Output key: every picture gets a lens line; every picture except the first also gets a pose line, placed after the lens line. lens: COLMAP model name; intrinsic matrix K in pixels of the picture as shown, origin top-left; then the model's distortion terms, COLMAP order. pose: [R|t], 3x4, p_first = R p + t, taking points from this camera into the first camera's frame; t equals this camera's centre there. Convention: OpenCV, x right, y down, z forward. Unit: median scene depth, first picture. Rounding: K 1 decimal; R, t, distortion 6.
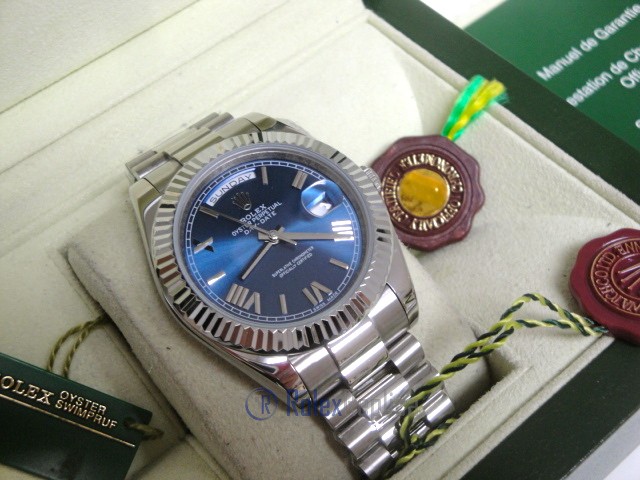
lens RADIAL K [[833.7, 0, 324.5], [0, 833.7, 236.5], [0, 0, 1]] dist [0.035263, 0.096493]
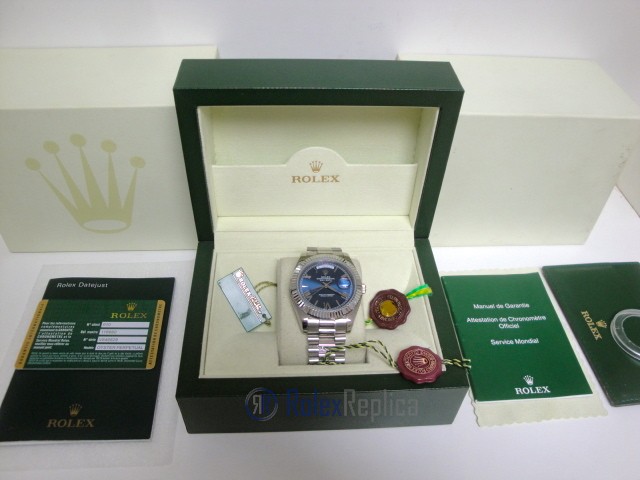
lens RADIAL K [[524.6, 0, 320.0], [0, 524.6, 240.0], [0, 0, 1]] dist [-0.174452, 0.138734]
pose [[0.799120, 0.491256, -0.346516, 0.497485], [-0.547237, 0.833050, -0.080998, 0.028491], [0.248875, 0.254353, 0.934540, -0.901687]]
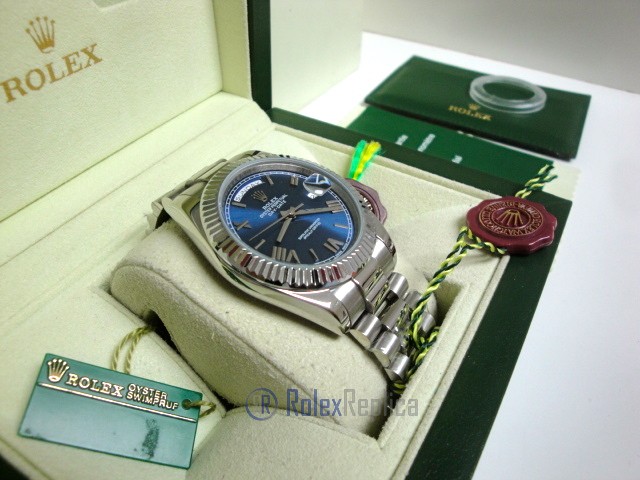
lens RADIAL K [[524.0, 0, 316.3], [0, 524.0, 238.1], [0, 0, 1]] dist [-0.164740, 0.125214]
pose [[0.938578, -0.144783, 0.313223, -0.261659], [0.224123, 0.945971, -0.234325, 0.217856], [-0.262373, 0.290133, 0.920317, 0.204848]]
